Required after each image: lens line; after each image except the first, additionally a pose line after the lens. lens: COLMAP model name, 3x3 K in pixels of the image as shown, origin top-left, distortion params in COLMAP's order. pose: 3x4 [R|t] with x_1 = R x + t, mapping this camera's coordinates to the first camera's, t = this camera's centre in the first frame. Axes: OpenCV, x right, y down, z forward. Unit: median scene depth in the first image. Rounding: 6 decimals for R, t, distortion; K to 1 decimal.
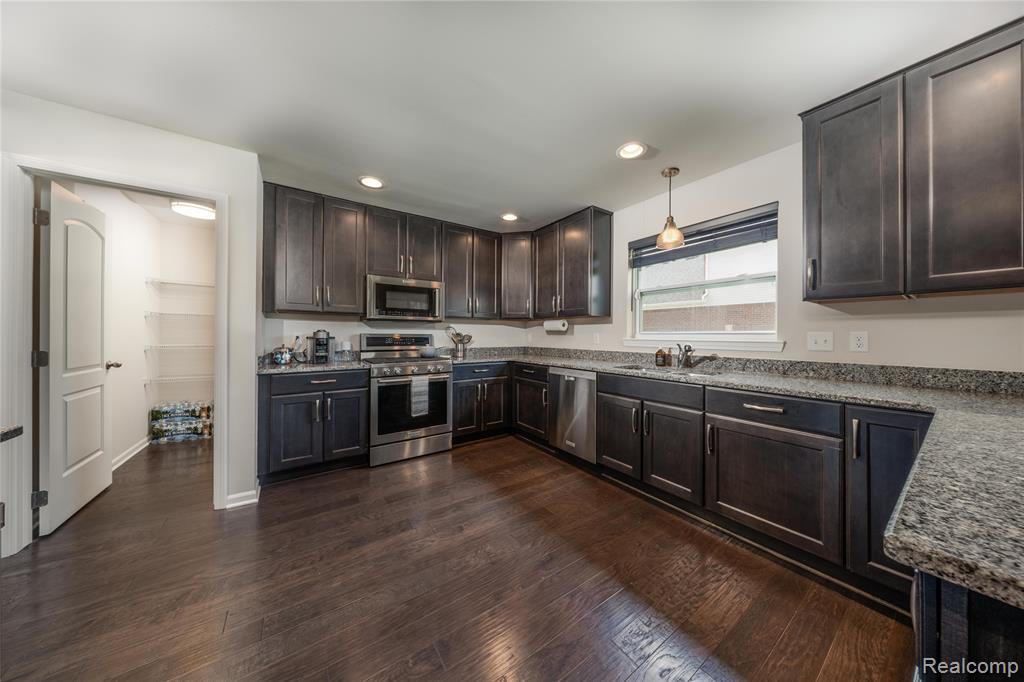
lens RADIAL K [[303.8, 0, 514.1], [0, 303.8, 331.9], [0, 0, 1]] dist [-0.004264, -0.000140]
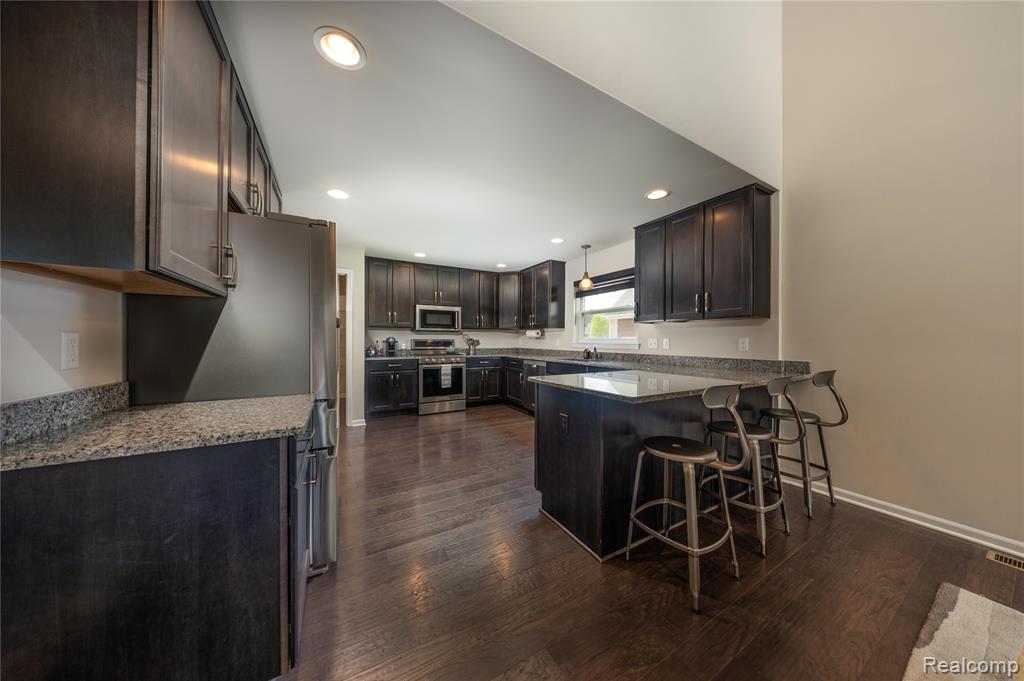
lens RADIAL K [[303.8, 0, 504.3], [0, 303.8, 342.5], [0, 0, 1]] dist [-0.004264, -0.000140]
pose [[0.993062, 0.001509, -0.117578, 0.202325], [0.000737, 0.999818, 0.019055, -0.007026], [0.117586, -0.019010, 0.992881, -0.616850]]
